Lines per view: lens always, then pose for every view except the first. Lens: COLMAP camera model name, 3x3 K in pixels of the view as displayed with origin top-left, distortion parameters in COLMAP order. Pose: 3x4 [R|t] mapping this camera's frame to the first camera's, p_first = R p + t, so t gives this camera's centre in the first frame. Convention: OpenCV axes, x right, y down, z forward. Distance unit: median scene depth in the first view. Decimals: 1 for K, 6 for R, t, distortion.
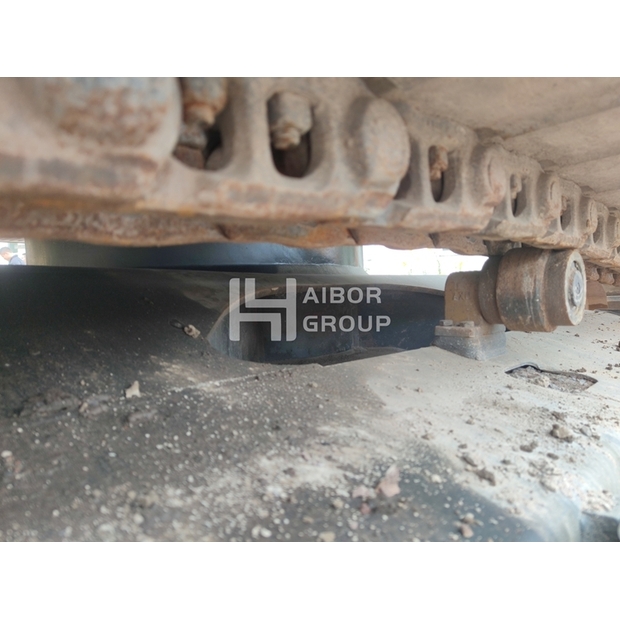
lens RADIAL K [[466.3, 0, 311.0], [0, 466.3, 308.7], [0, 0, 1]] dist [0.053842, -0.017240]
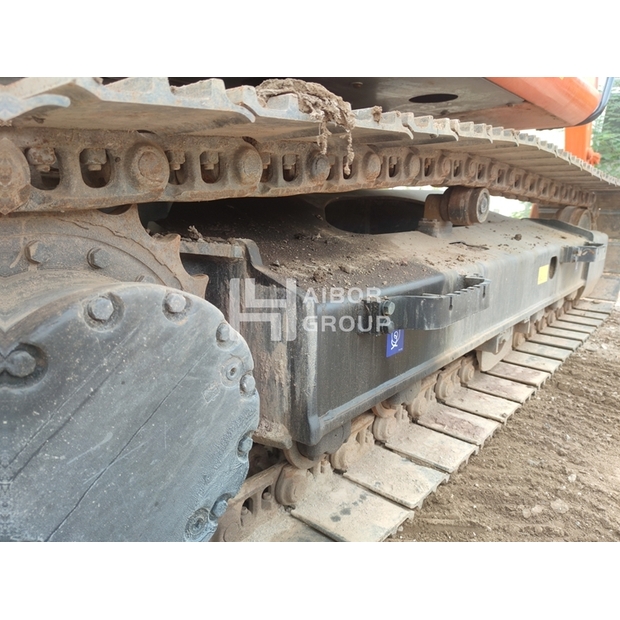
lens RADIAL K [[466.3, 0, 308.4], [0, 466.3, 308.3], [0, 0, 1]] dist [0.053842, -0.017240]
pose [[0.997955, 0.036503, 0.052476, -0.372945], [-0.046615, 0.977299, 0.206672, 0.010319], [-0.043740, -0.208695, 0.977002, -1.274635]]
